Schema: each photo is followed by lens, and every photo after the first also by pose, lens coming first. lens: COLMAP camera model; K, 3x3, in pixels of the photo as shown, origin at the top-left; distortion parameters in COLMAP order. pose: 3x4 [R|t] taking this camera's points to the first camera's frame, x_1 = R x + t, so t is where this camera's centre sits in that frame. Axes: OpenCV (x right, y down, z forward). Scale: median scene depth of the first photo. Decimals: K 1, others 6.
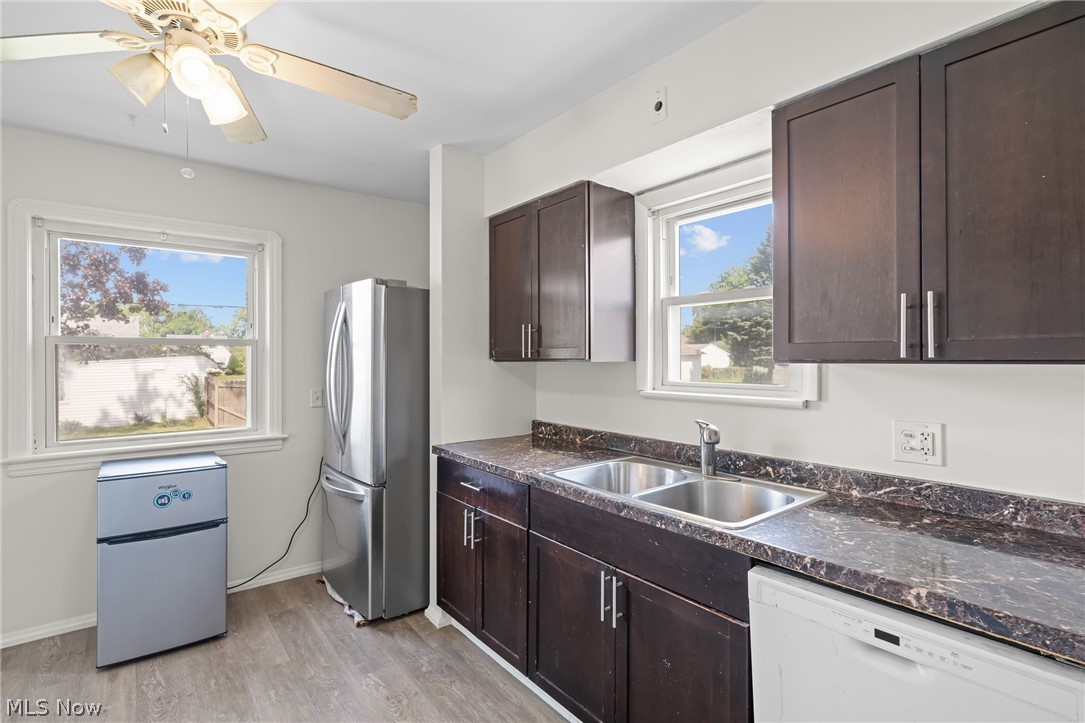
lens RADIAL K [[529.7, 0, 543.9], [0, 529.7, 358.5], [0, 0, 1]] dist [0.000619, 0.001789]
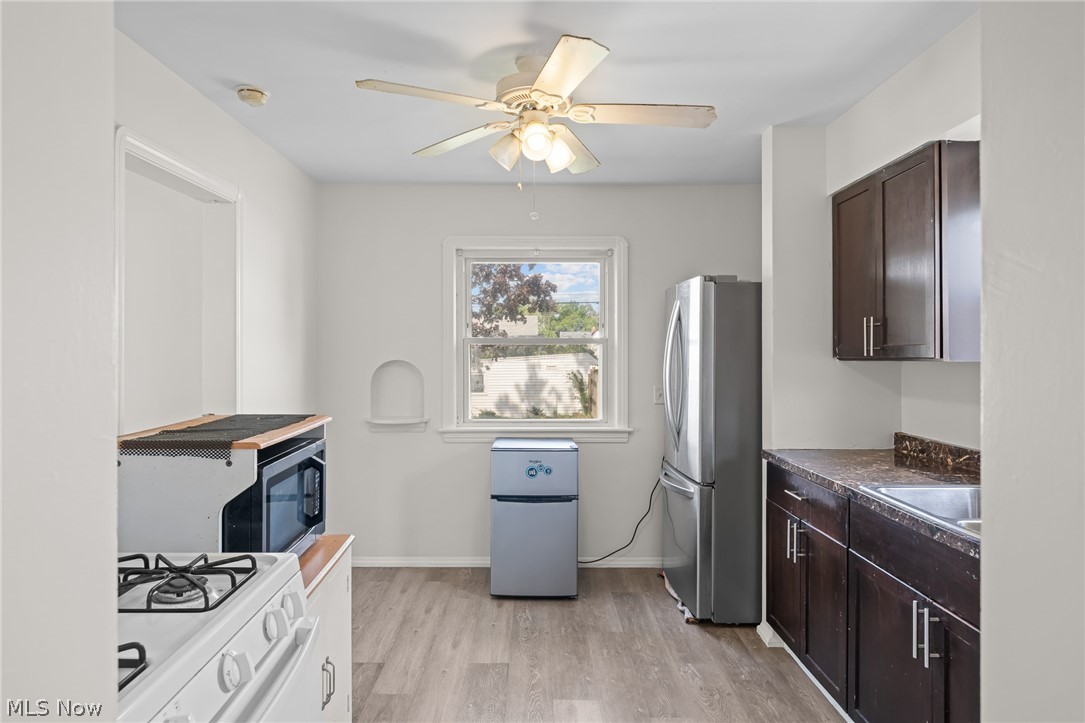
lens RADIAL K [[643.6, 0, 542.5], [0, 643.6, 361.5], [0, 0, 1]] dist [0.031552, 0.000005]
pose [[0.796592, 0.009187, -0.604448, 0.180268], [-0.004031, 0.999943, 0.009886, -0.000993], [0.604504, -0.005439, 0.796584, -0.152573]]
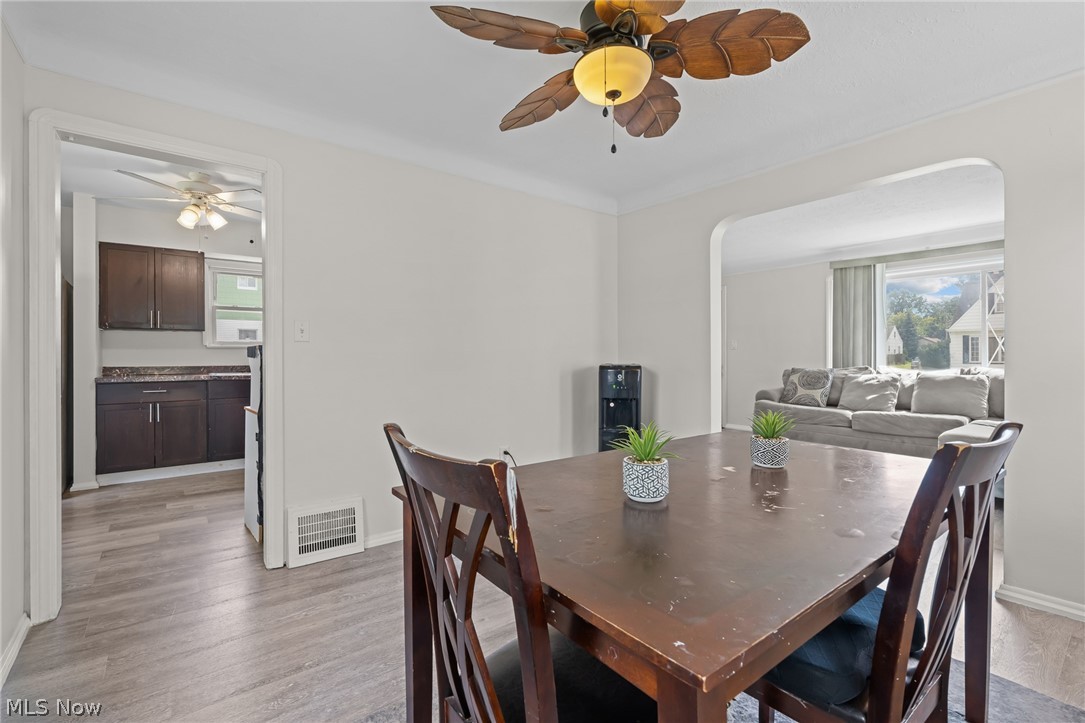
lens RADIAL K [[490.5, 0, 542.5], [0, 490.5, 361.5], [0, 0, 1]] dist [-0.000850, 0.000027]
pose [[0.001781, -0.005743, 0.999982, -1.820160], [0.003418, 0.999978, 0.005737, 0.116850], [-0.999993, 0.003407, 0.001800, -0.416945]]
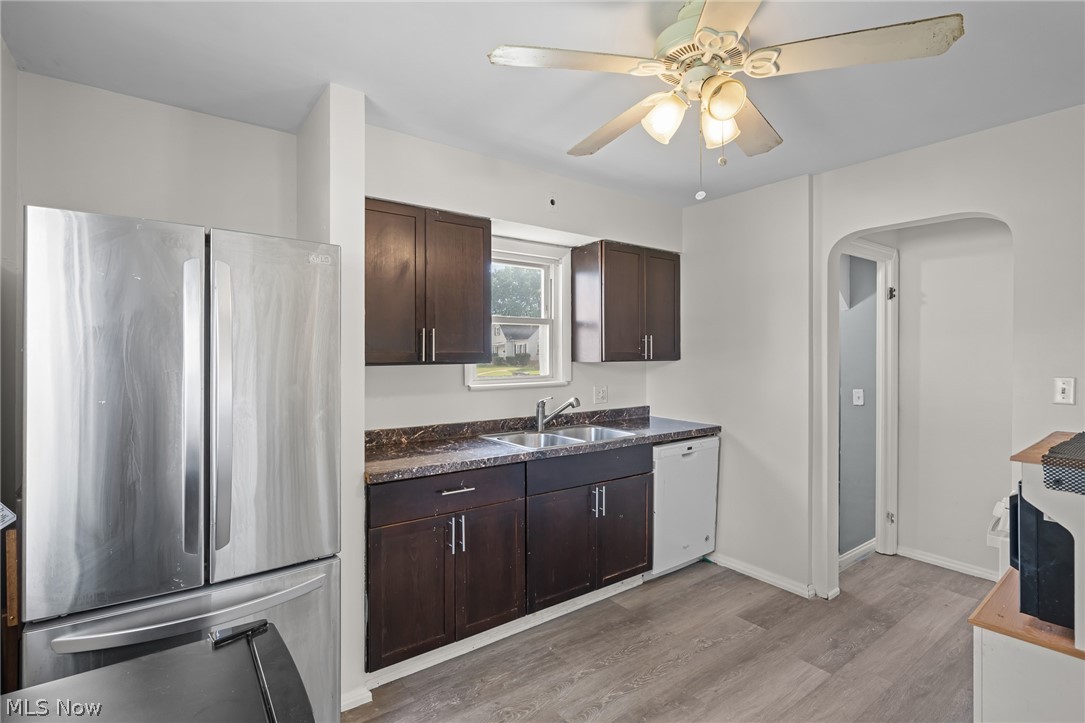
lens RADIAL K [[511.6, 0, 542.5], [0, 511.6, 361.5], [0, 0, 1]] dist [-0.000355, 0.000249]
pose [[0.022997, -0.004928, 0.999723, -1.009708], [0.006241, 0.999969, 0.004786, -0.003087], [-0.999716, 0.006129, 0.023027, 0.759699]]
